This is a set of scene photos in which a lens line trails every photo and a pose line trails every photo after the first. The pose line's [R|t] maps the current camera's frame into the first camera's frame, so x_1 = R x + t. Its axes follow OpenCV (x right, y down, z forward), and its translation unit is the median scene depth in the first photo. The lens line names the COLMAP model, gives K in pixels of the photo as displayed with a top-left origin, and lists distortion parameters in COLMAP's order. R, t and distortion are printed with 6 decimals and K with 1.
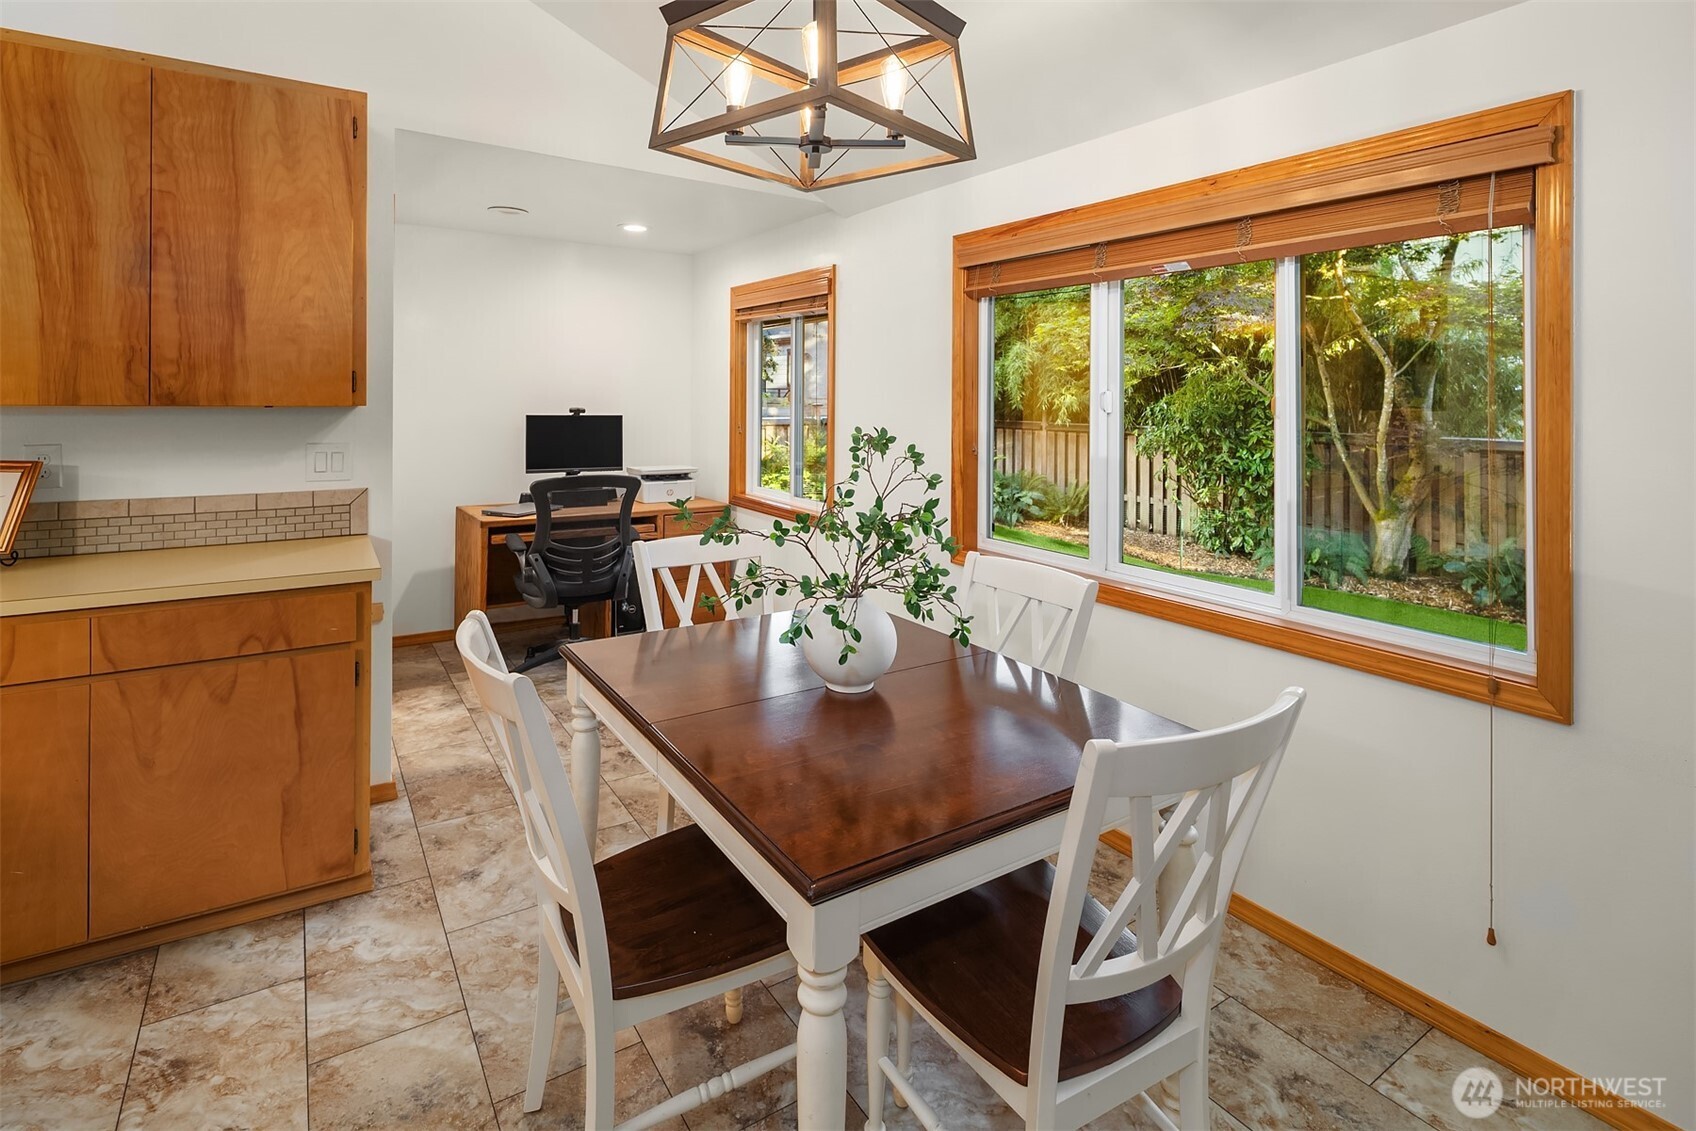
lens RADIAL K [[838.0, 0, 845.6], [0, 838.0, 391.6], [0, 0, 1]] dist [-0.003458, -0.002321]
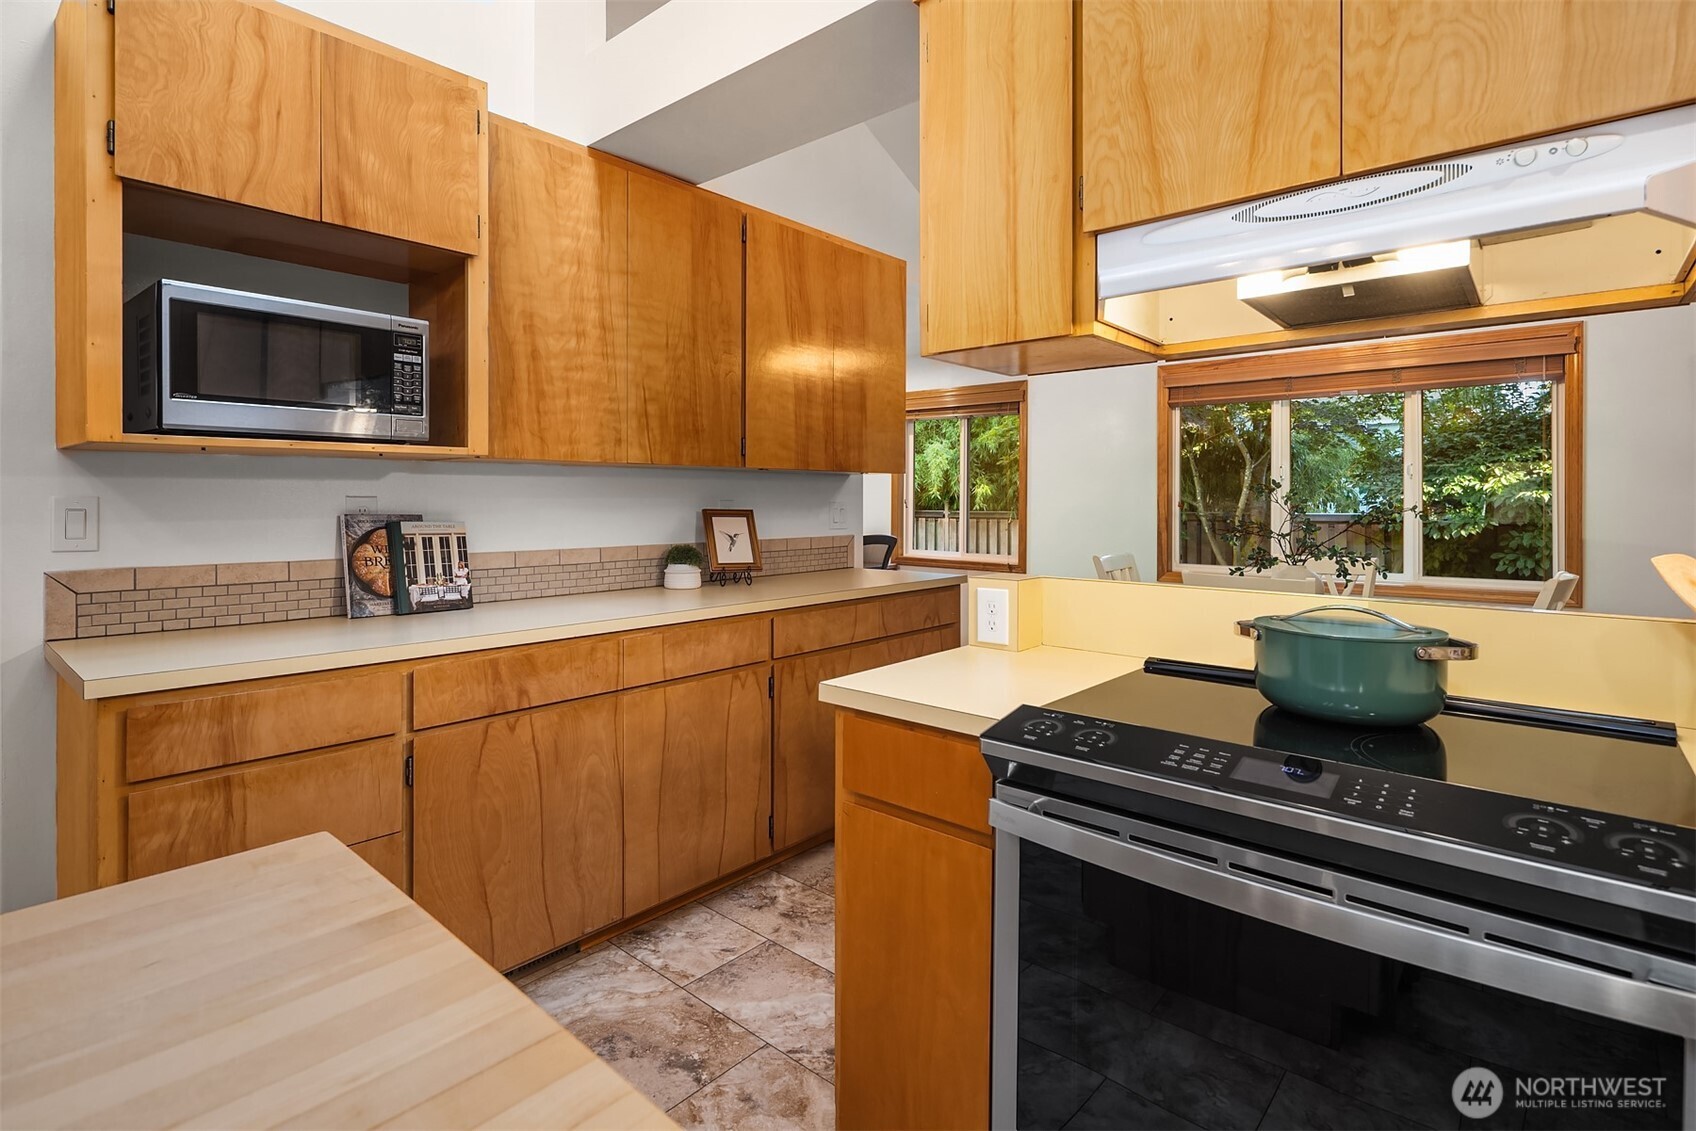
lens RADIAL K [[838.0, 0, 832.1], [0, 838.0, 515.5], [0, 0, 1]] dist [-0.003458, -0.002321]
pose [[0.960705, -0.017206, 0.277037, -1.203570], [0.010323, 0.999601, 0.026282, 0.053314], [-0.277378, -0.022389, 0.960500, -0.418705]]
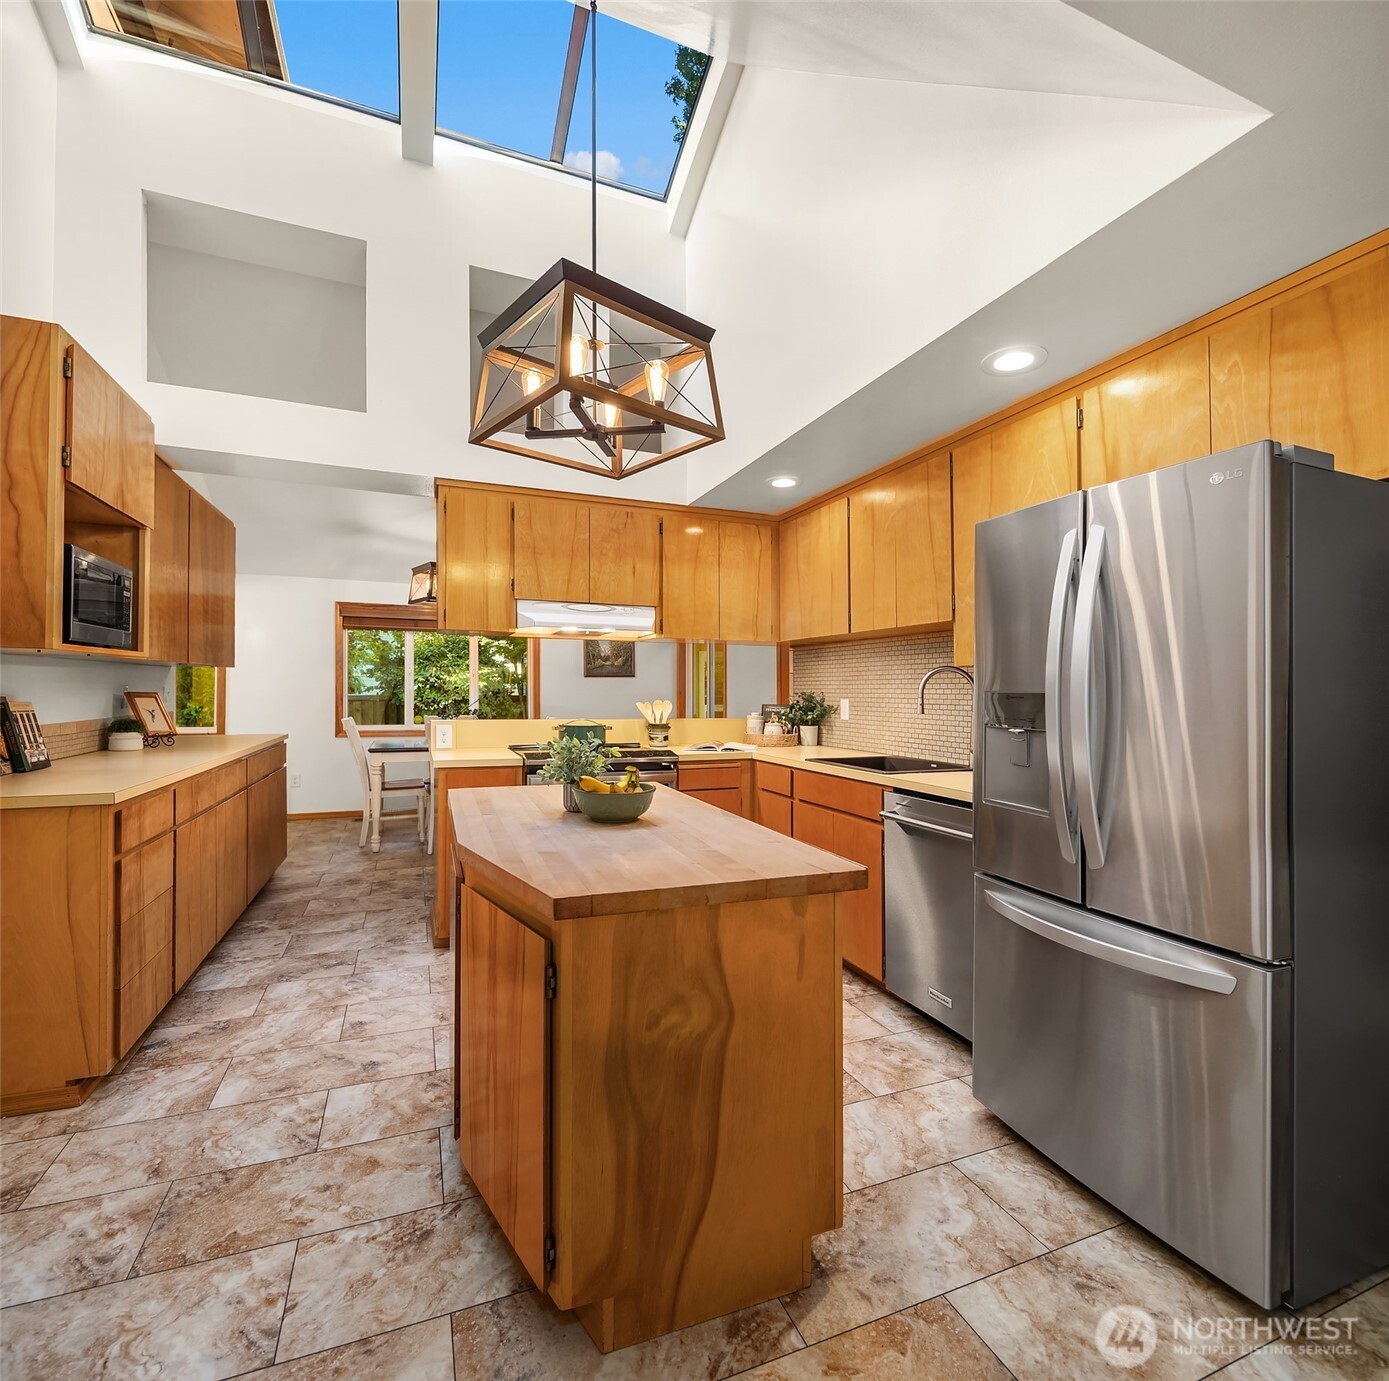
lens RADIAL K [[700.0, 0, 697.5], [0, 700.0, 685.7], [0, 0, 1]] dist [-0.000583, 0.000008]
pose [[0.193164, -0.006854, 0.981143, -2.329802], [-0.010570, 0.999903, 0.009066, 0.035277], [-0.981110, -0.012122, 0.193072, -0.571221]]
